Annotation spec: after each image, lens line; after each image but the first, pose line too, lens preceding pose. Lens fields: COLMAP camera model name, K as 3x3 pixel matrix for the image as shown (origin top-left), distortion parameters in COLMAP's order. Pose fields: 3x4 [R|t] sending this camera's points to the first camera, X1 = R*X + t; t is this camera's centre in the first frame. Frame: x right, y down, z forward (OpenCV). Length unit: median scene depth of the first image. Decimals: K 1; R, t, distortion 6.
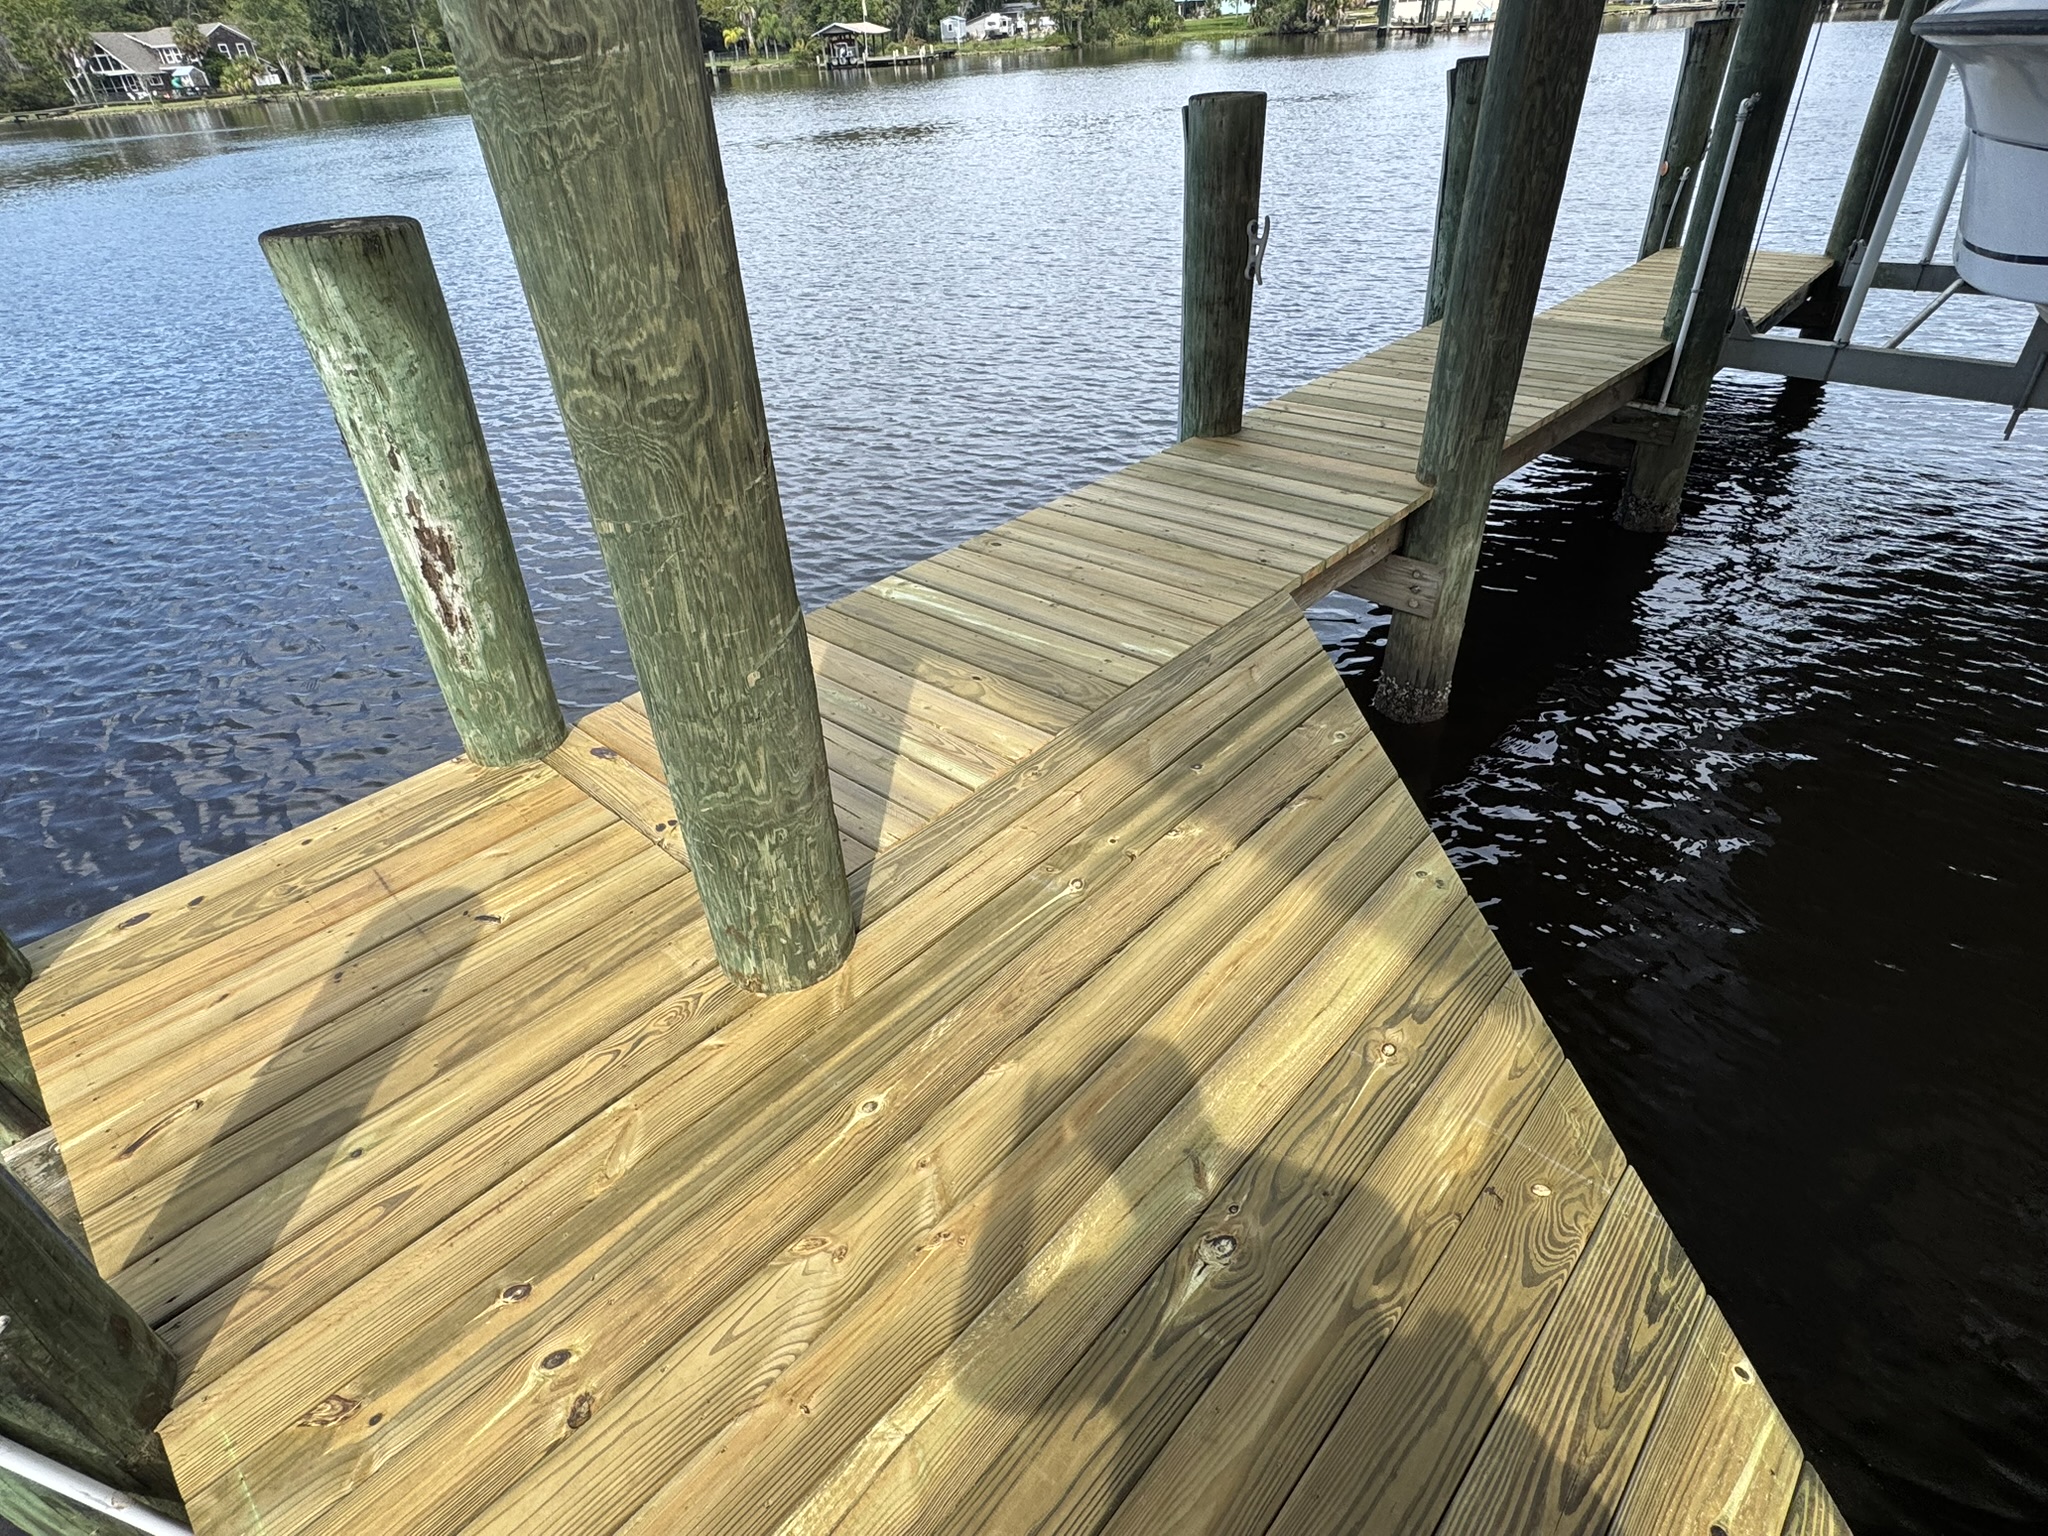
lens RADIAL K [[1062.8, 0, 1020.4], [0, 1062.8, 779.8], [0, 0, 1]] dist [-0.003815, -0.001162]
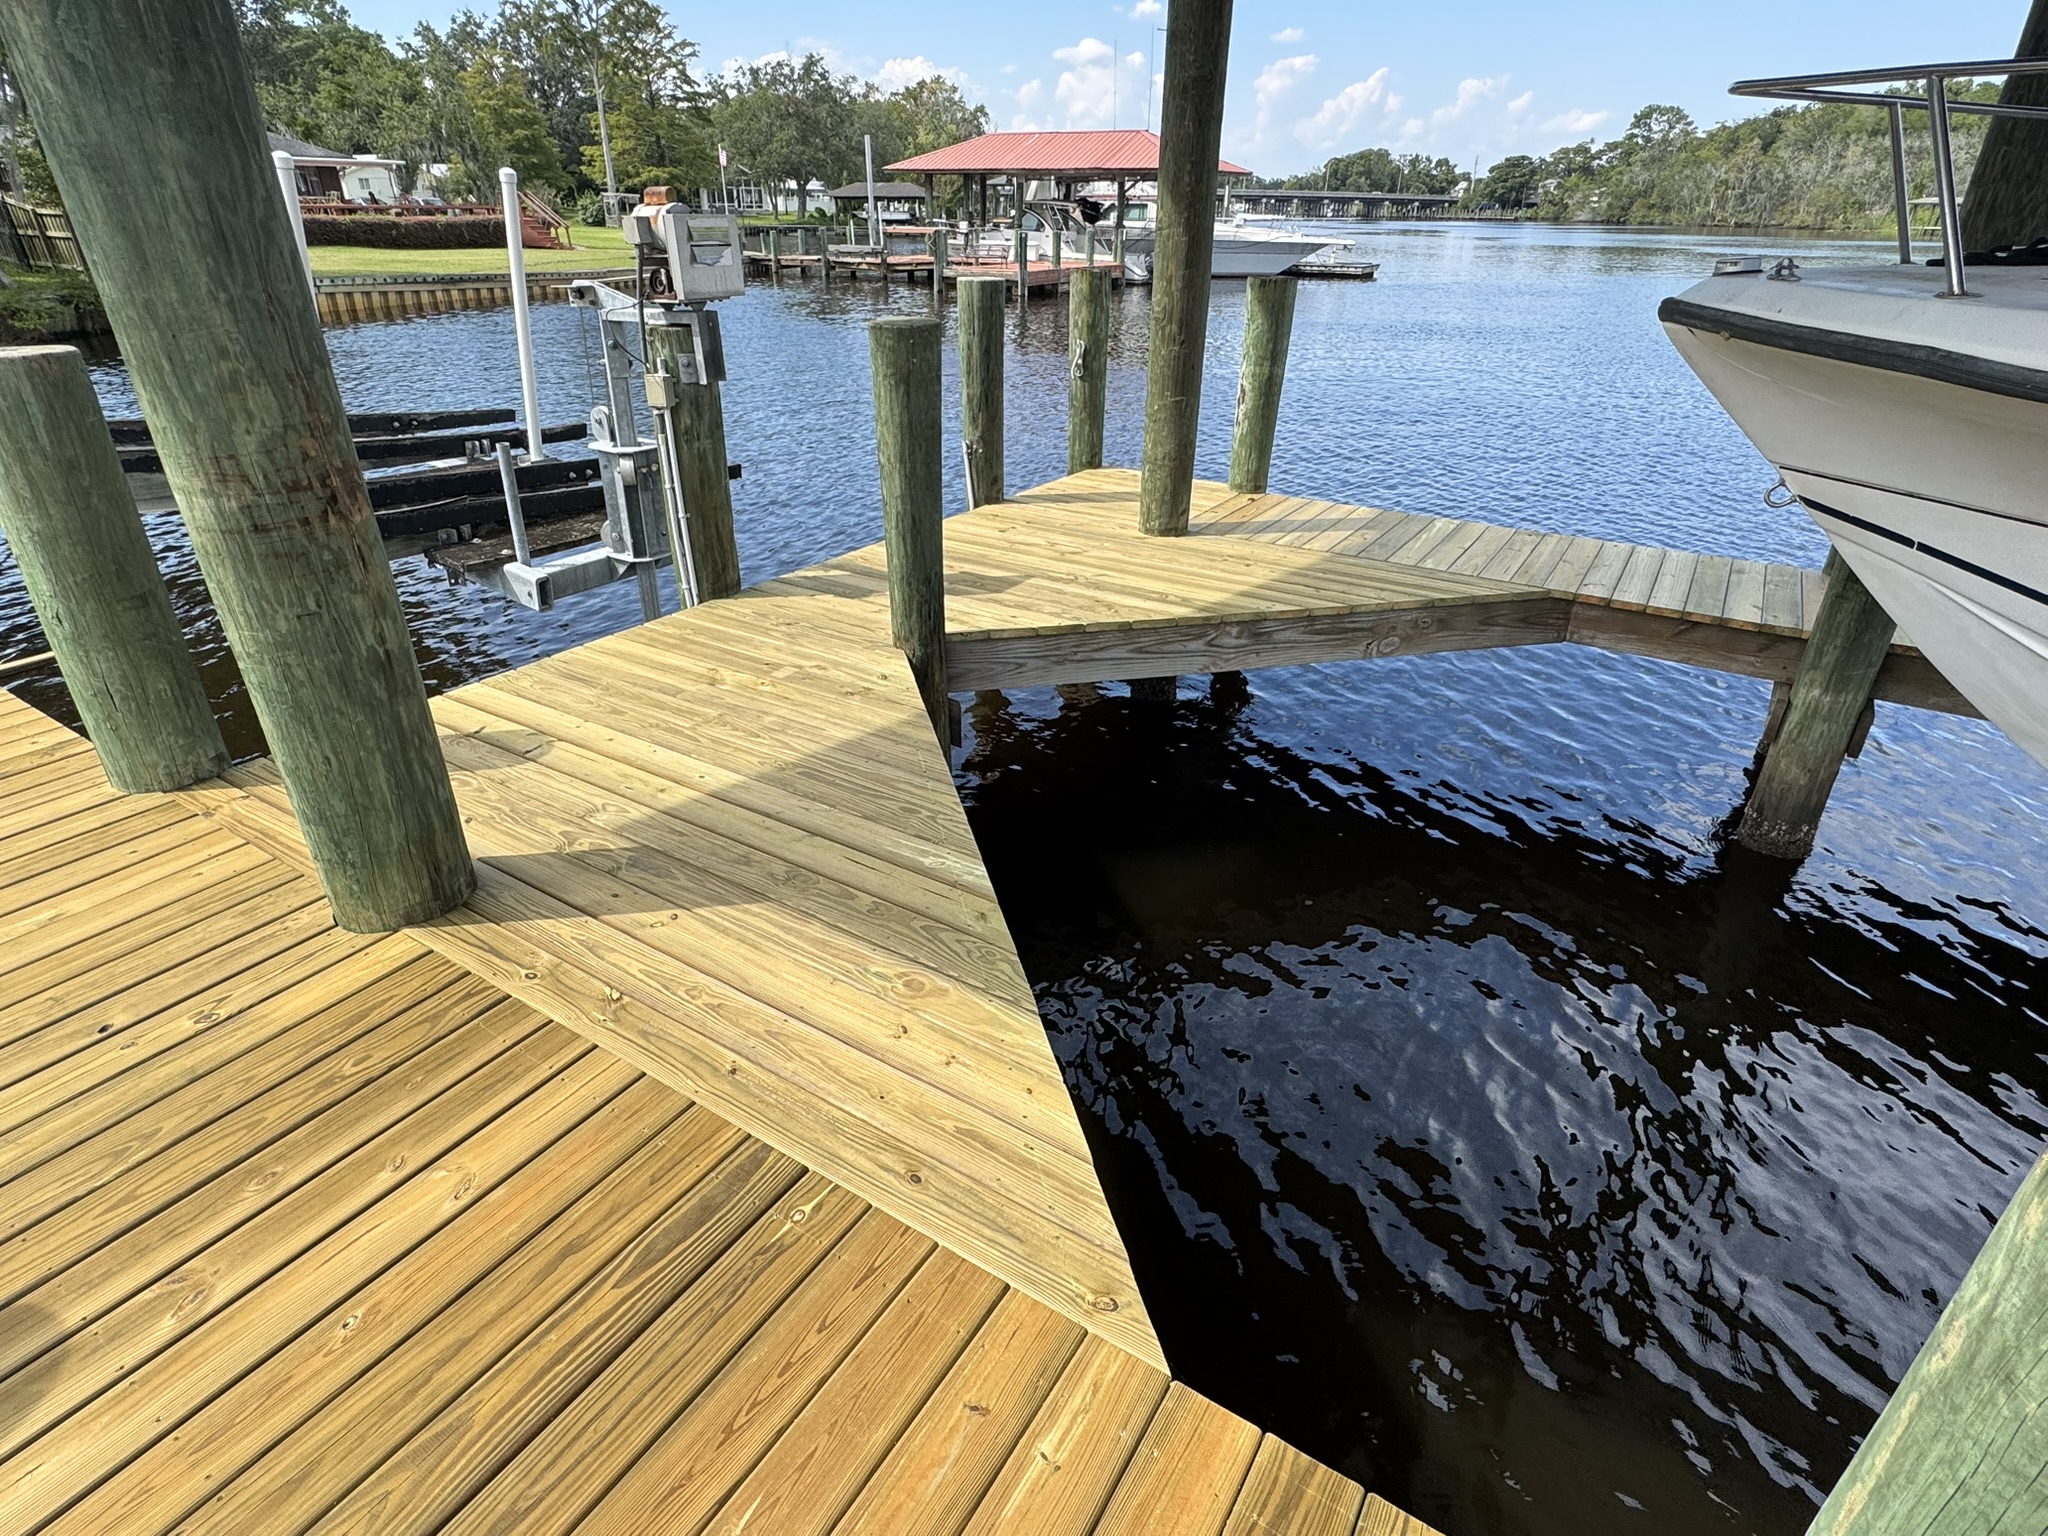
lens RADIAL K [[1062.8, 0, 1020.4], [0, 1062.8, 779.8], [0, 0, 1]] dist [-0.003815, -0.001162]
pose [[0.176131, 0.515898, -0.838348, 1.780113], [-0.582814, 0.740996, 0.333545, -0.053480], [0.793288, 0.429853, 0.431186, -0.160653]]
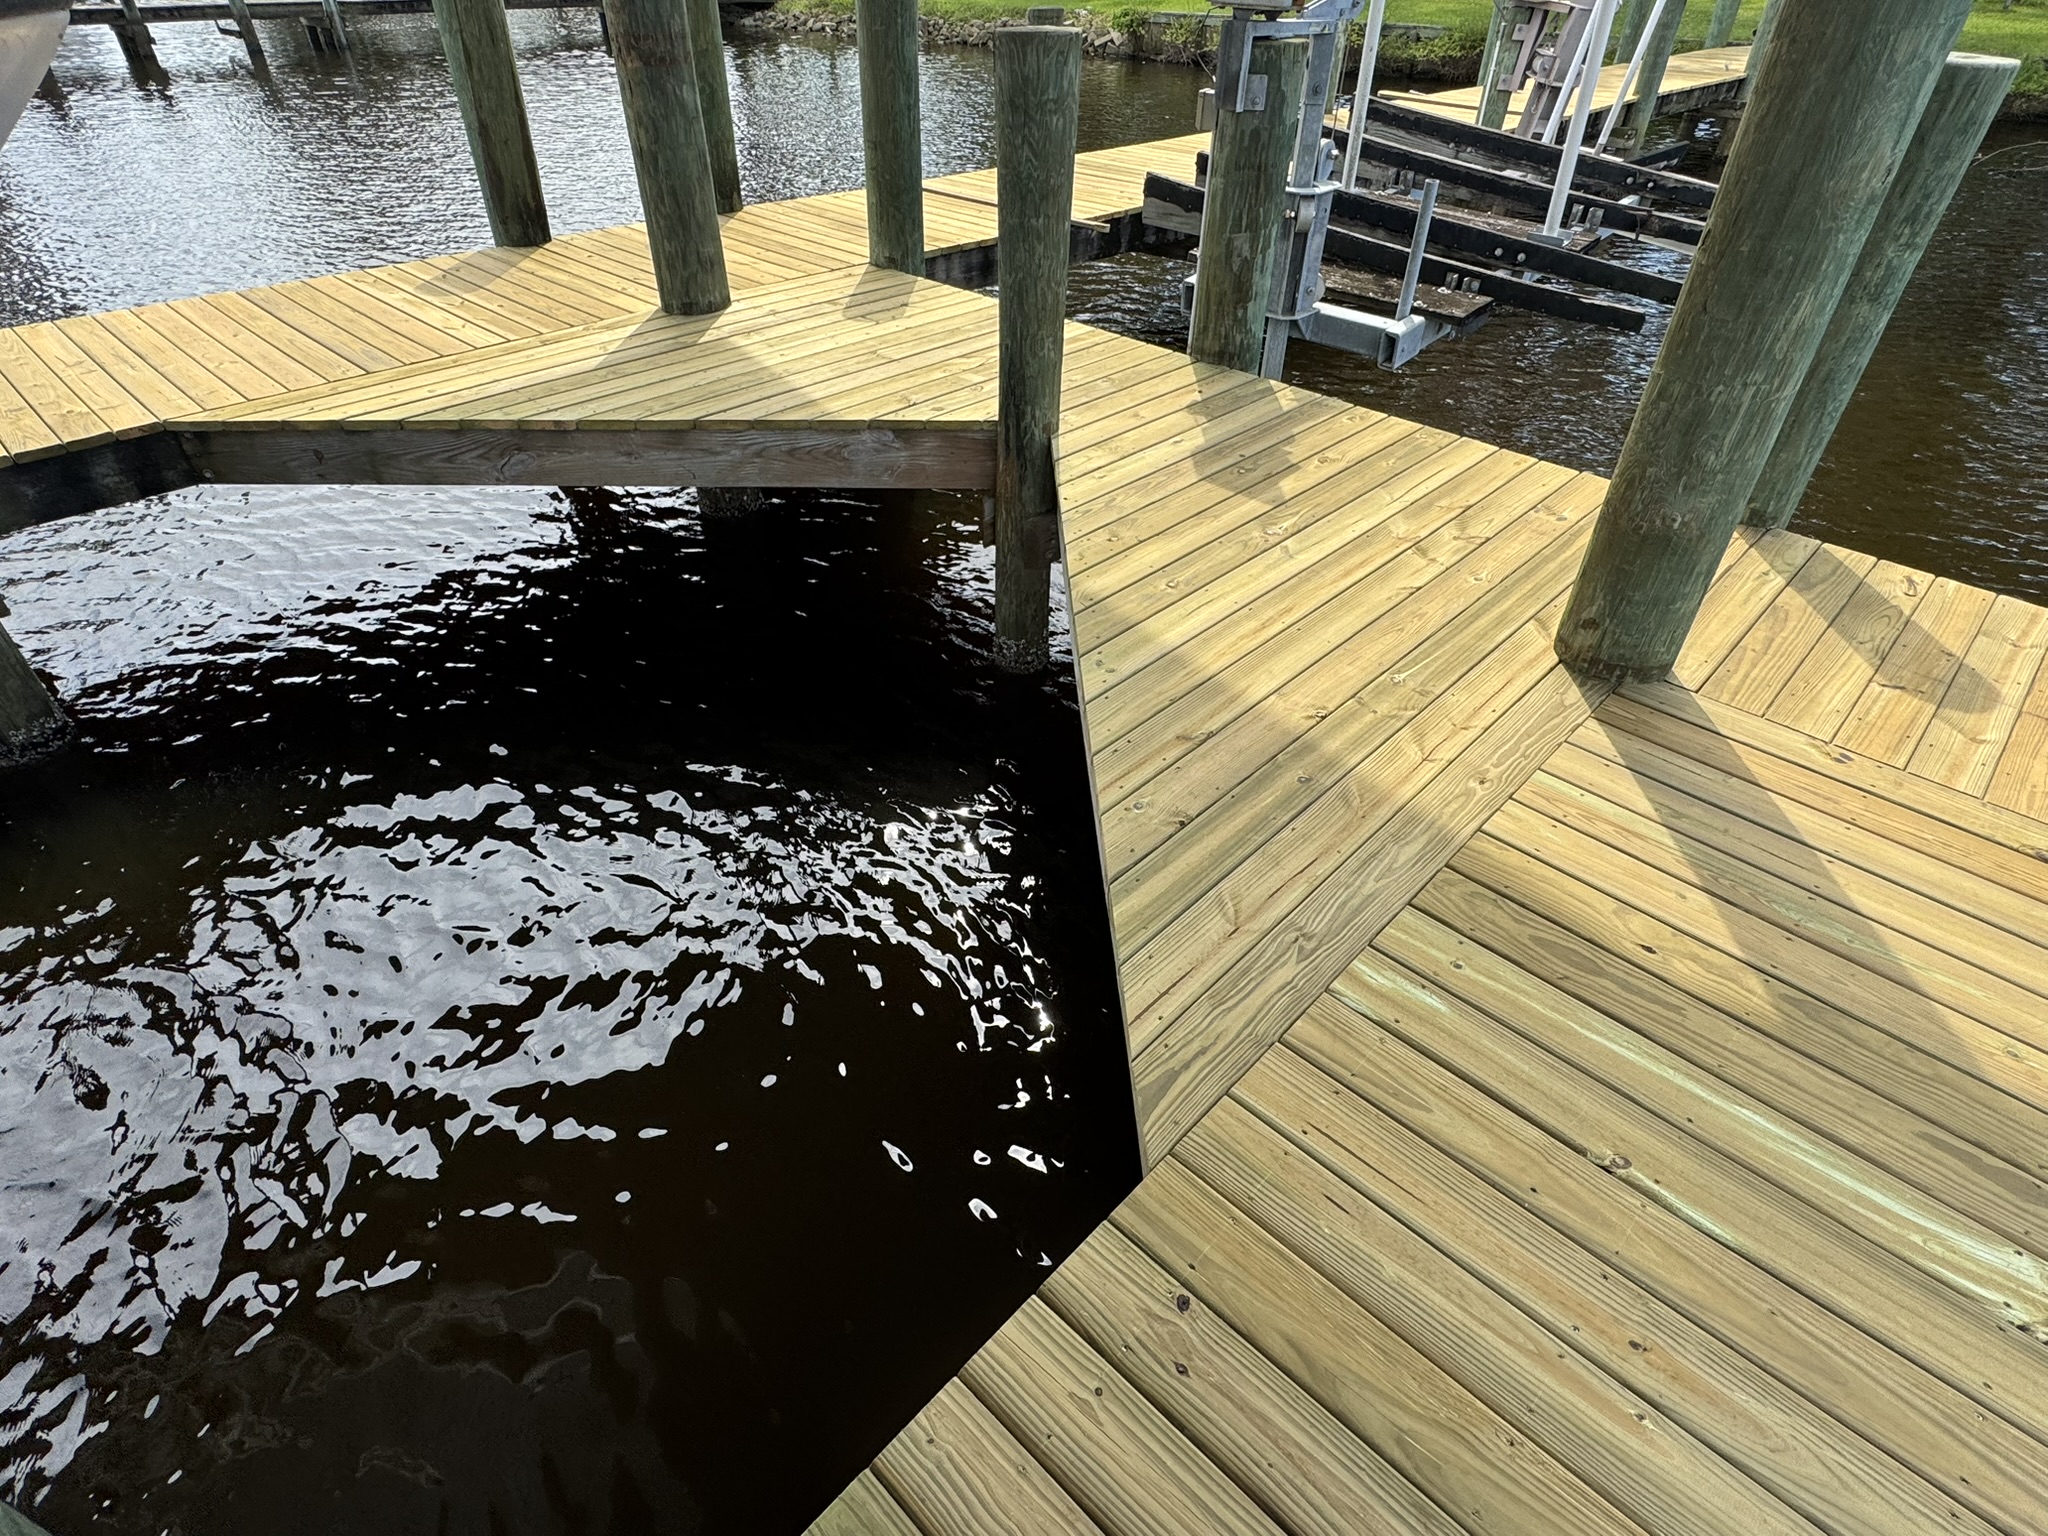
lens RADIAL K [[1062.8, 0, 1020.4], [0, 1062.8, 779.8], [0, 0, 1]] dist [-0.003815, -0.001162]
pose [[-0.998622, 0.022613, 0.047368, 0.325886], [0.051749, 0.273192, 0.960567, -0.806795], [0.008781, 0.961694, -0.273986, 1.117626]]
